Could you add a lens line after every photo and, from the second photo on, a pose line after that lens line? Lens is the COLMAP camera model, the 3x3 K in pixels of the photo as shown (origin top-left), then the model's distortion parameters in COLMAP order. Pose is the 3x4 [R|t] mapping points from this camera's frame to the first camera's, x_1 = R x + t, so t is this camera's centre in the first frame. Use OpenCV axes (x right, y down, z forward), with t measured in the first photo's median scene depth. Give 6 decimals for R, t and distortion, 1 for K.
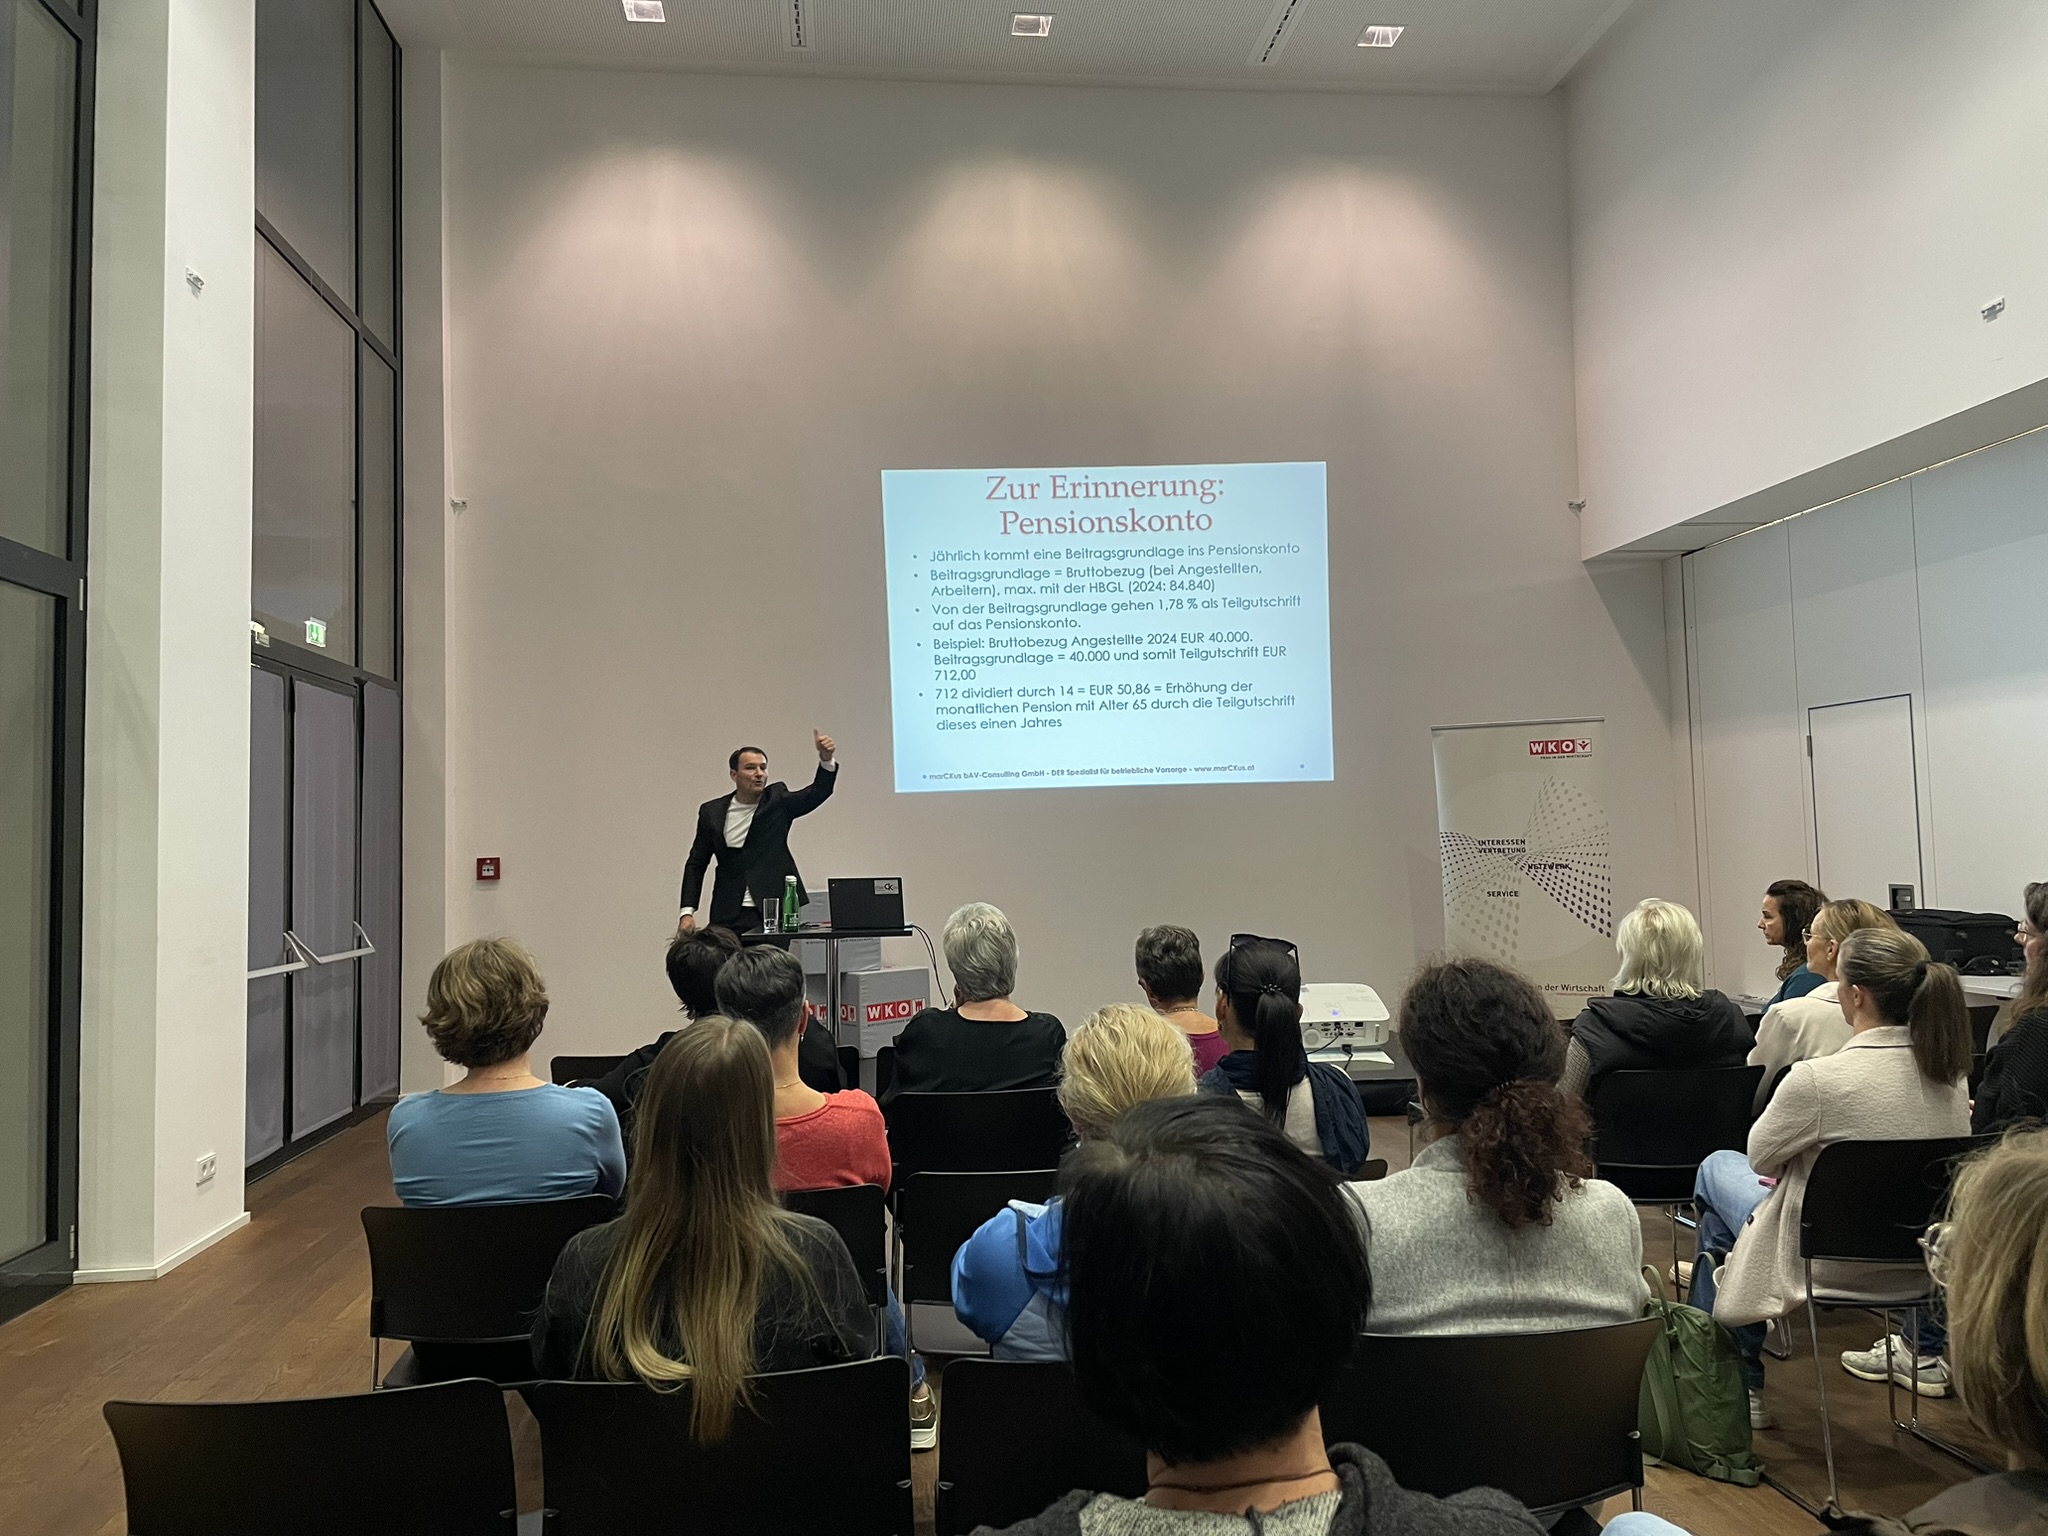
lens RADIAL K [[1545.5, 0, 1018.4], [0, 1545.5, 748.2], [0, 0, 1]] dist [0.109792, -0.154968]
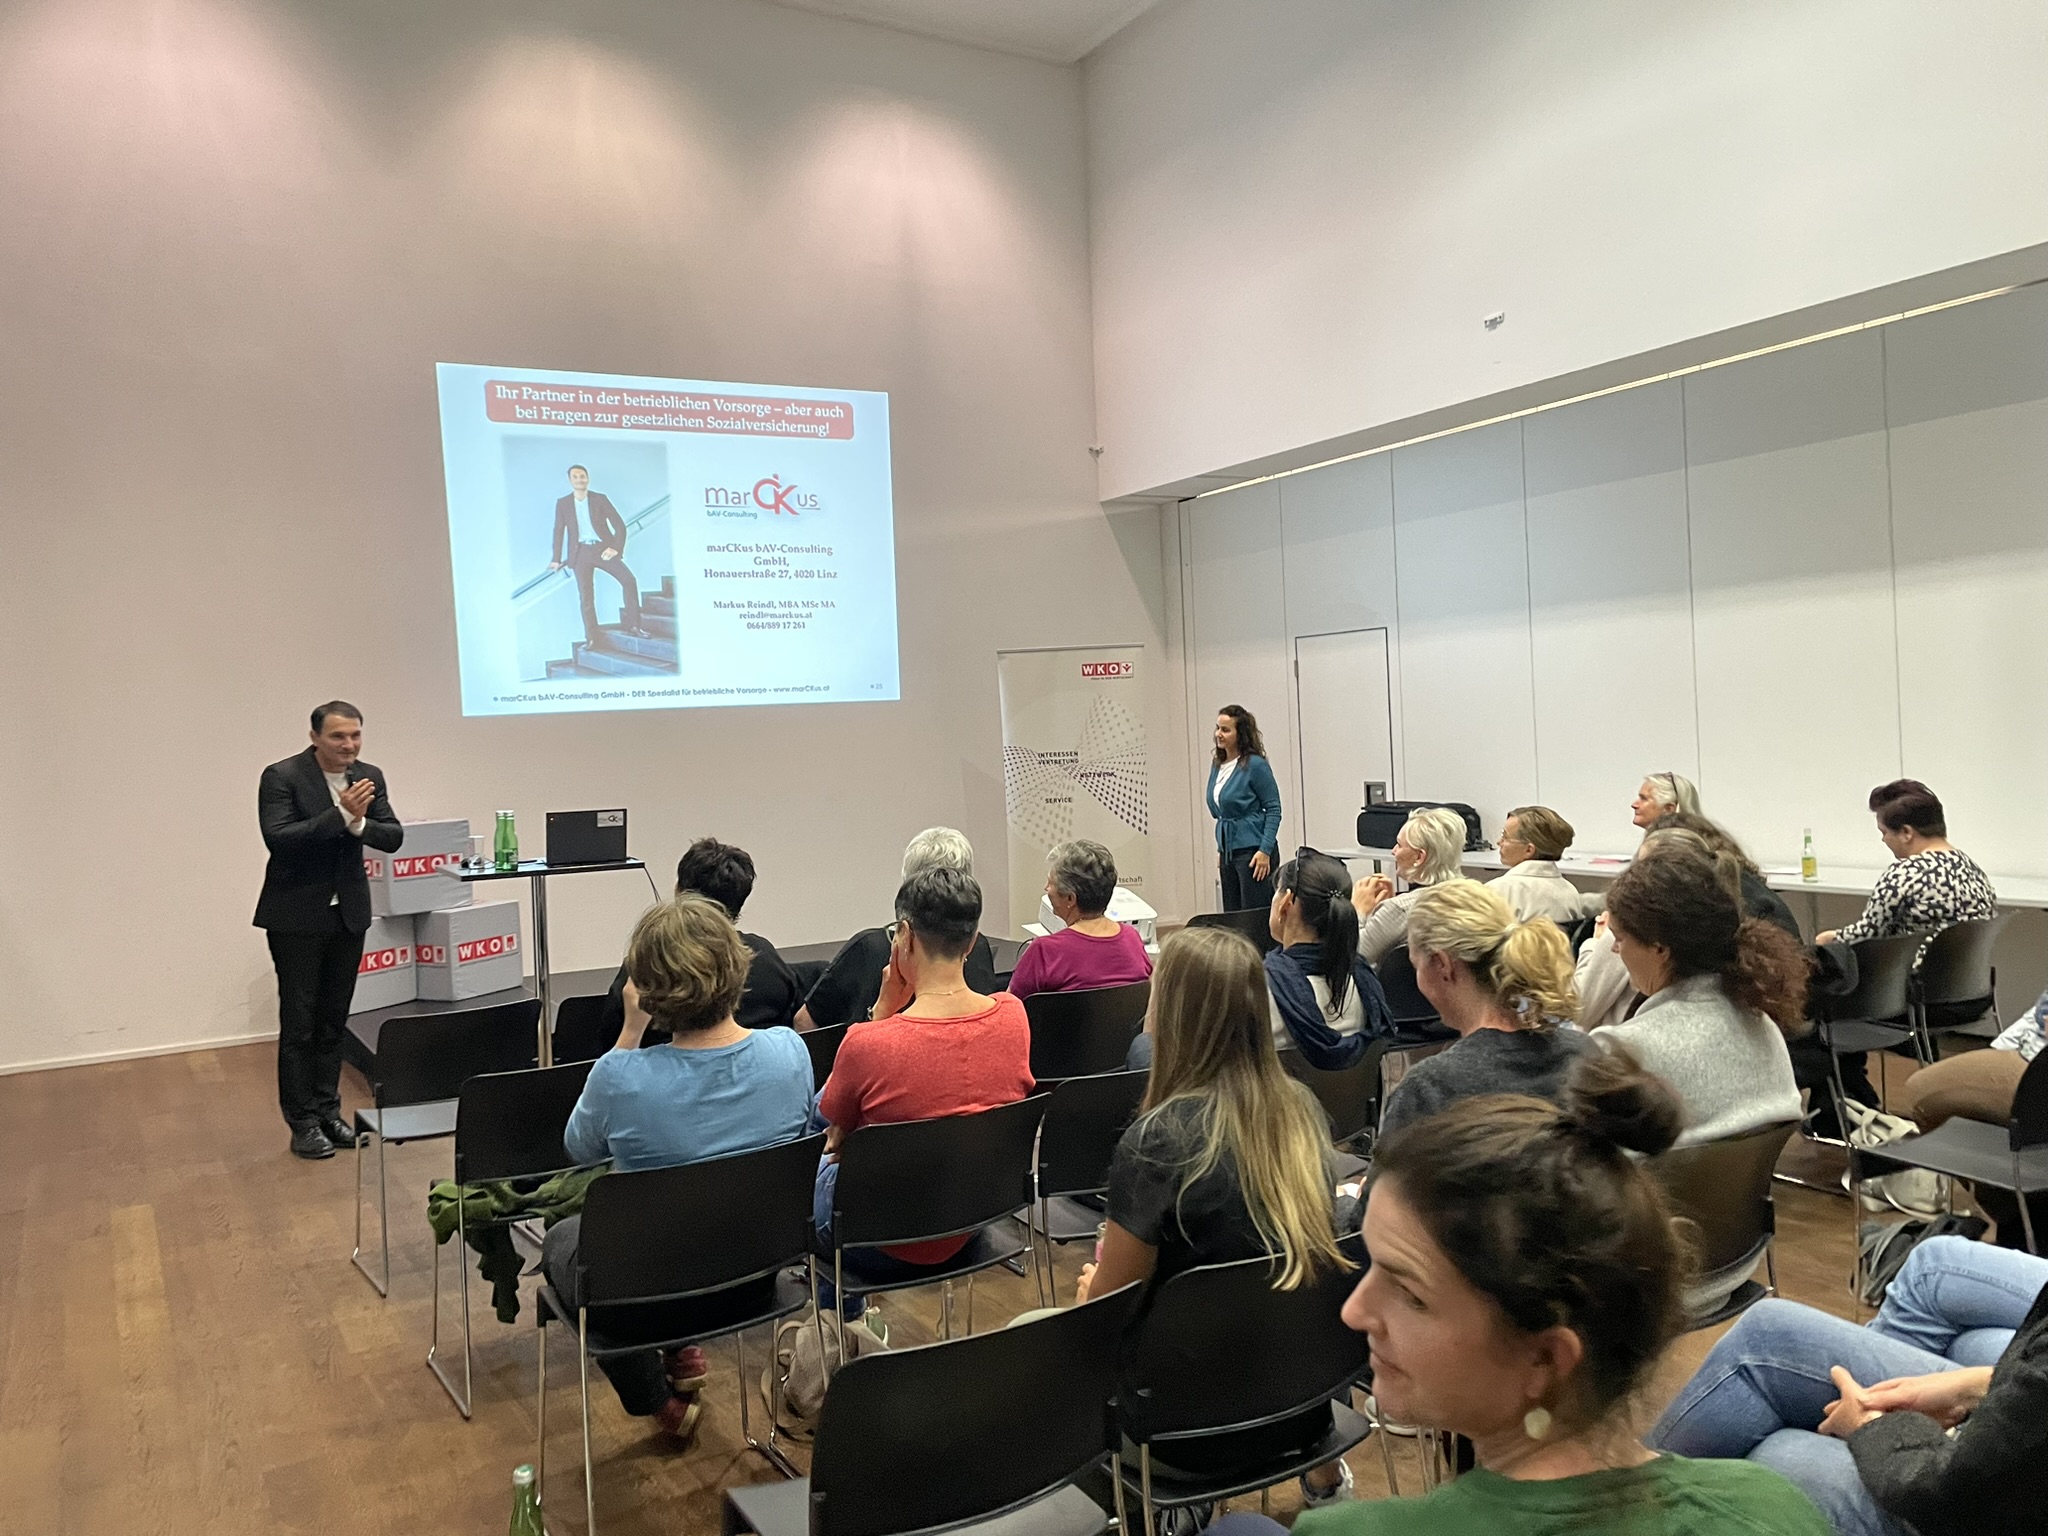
lens RADIAL K [[1545.5, 0, 1018.4], [0, 1545.5, 748.2], [0, 0, 1]] dist [0.109792, -0.154968]
pose [[0.908000, -0.020331, 0.418477, -0.182380], [-0.003948, 0.998362, 0.057071, -0.007329], [-0.418952, -0.053473, 0.906433, 0.010755]]
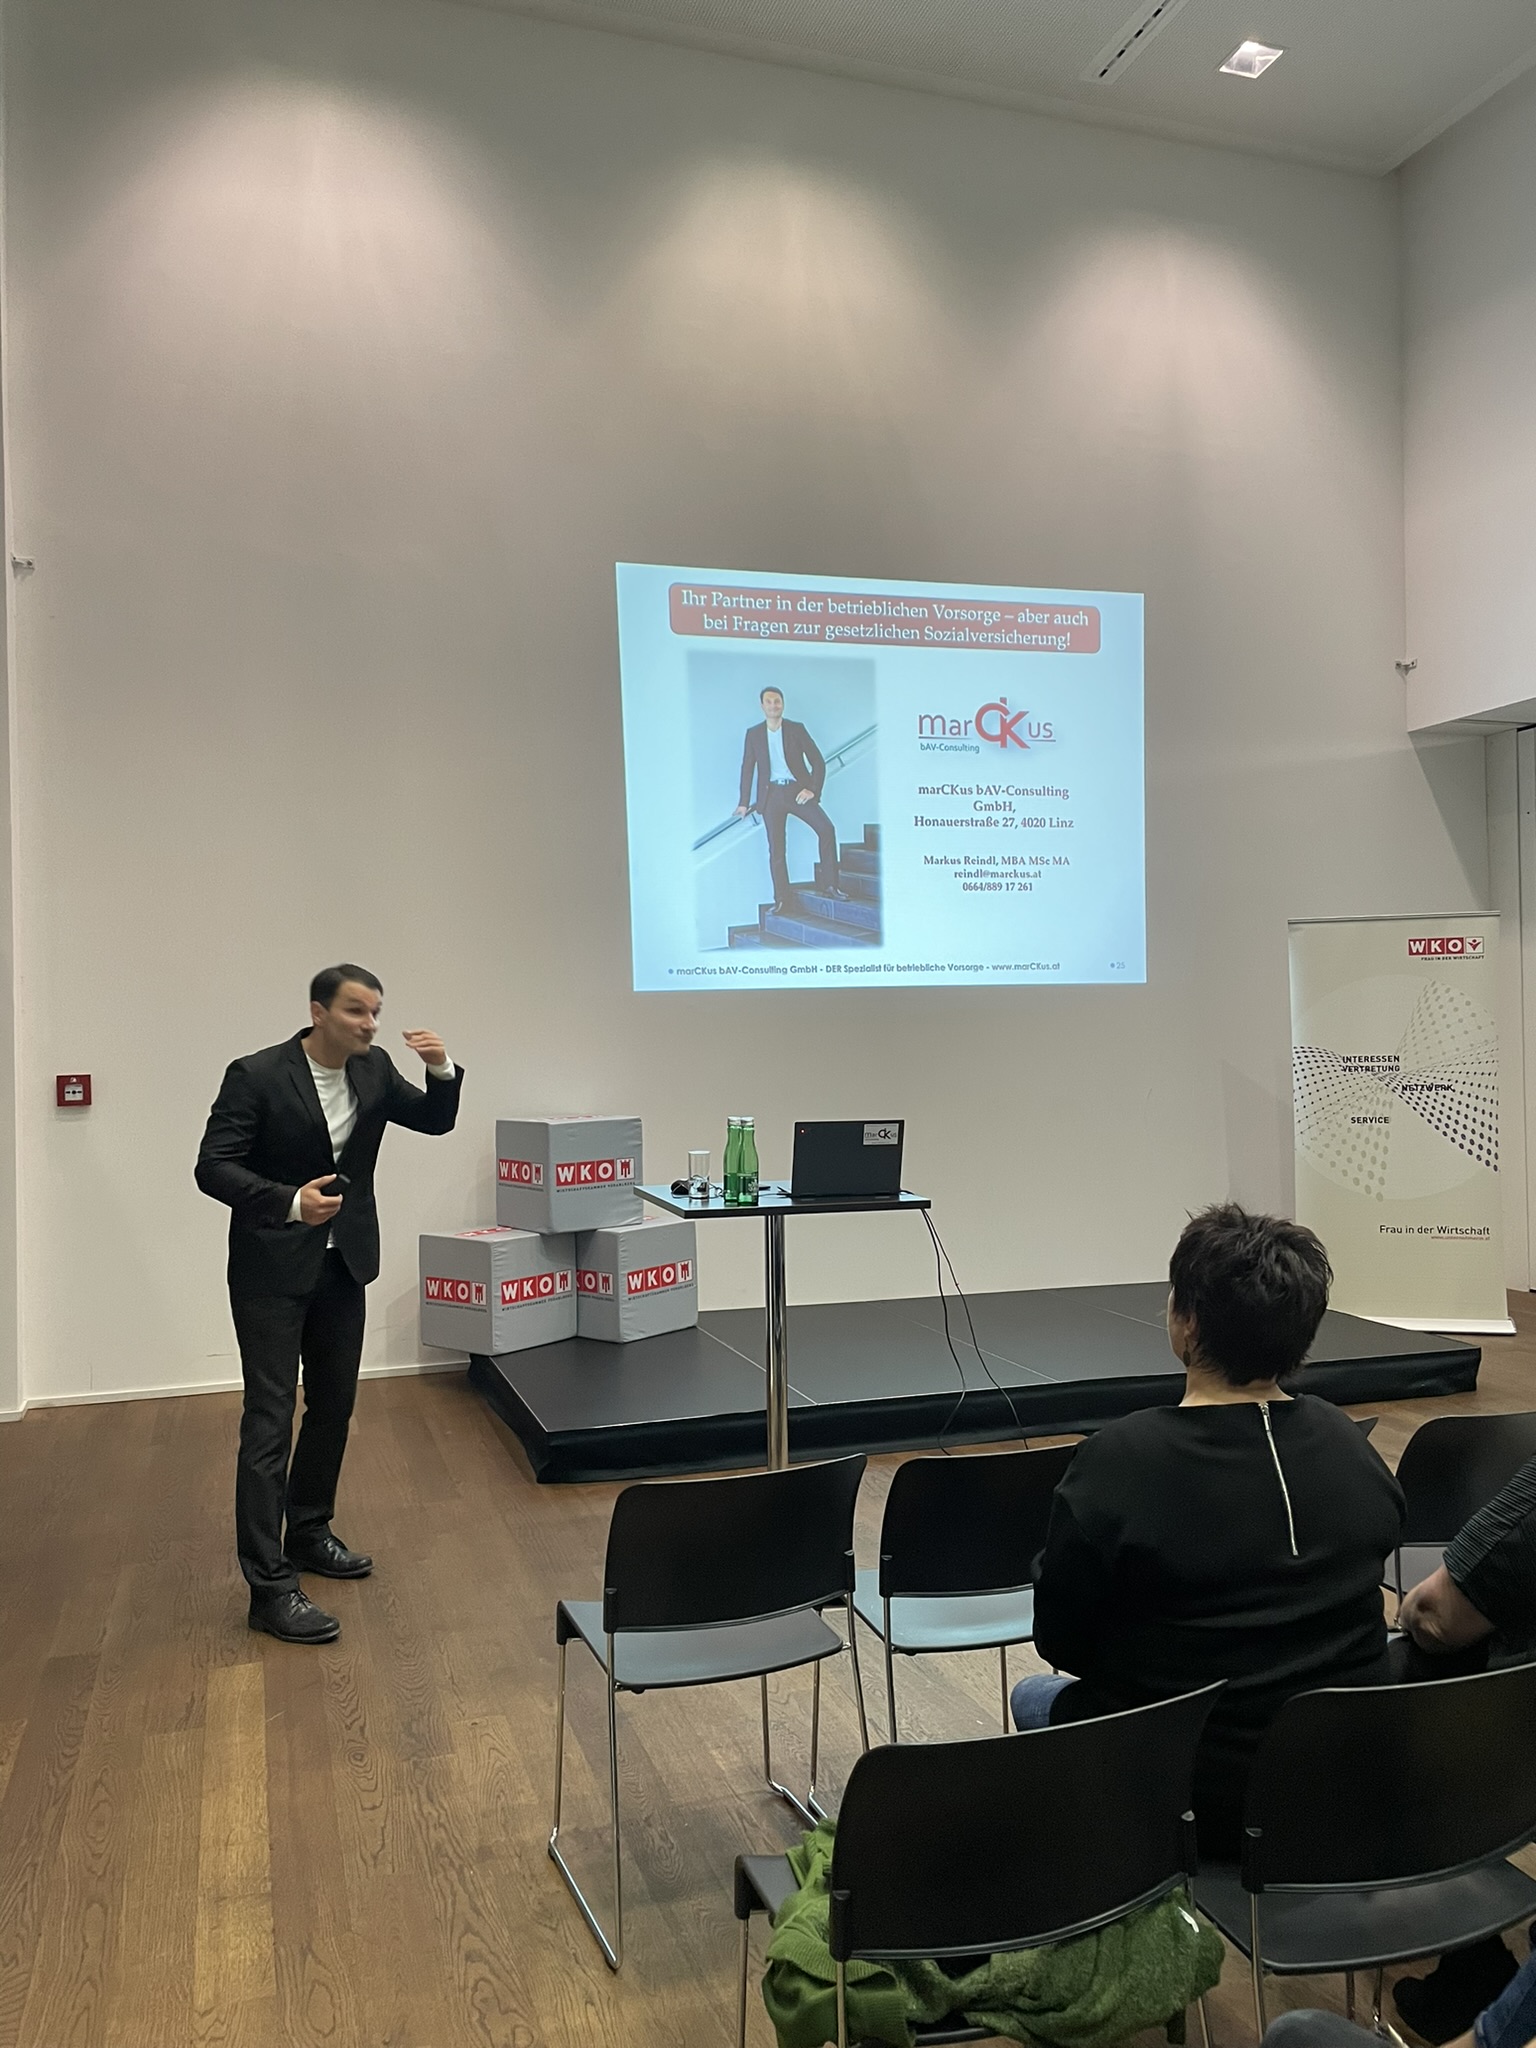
lens RADIAL K [[1545.5, 0, 758.7], [0, 1545.5, 1031.3], [0, 0, 1]] dist [0.109792, -0.154968]
pose [[0.976743, 0.007468, 0.214283, -0.196540], [-0.018773, 0.998534, 0.050772, 0.009134], [-0.213590, -0.053613, 0.975451, 0.255547]]
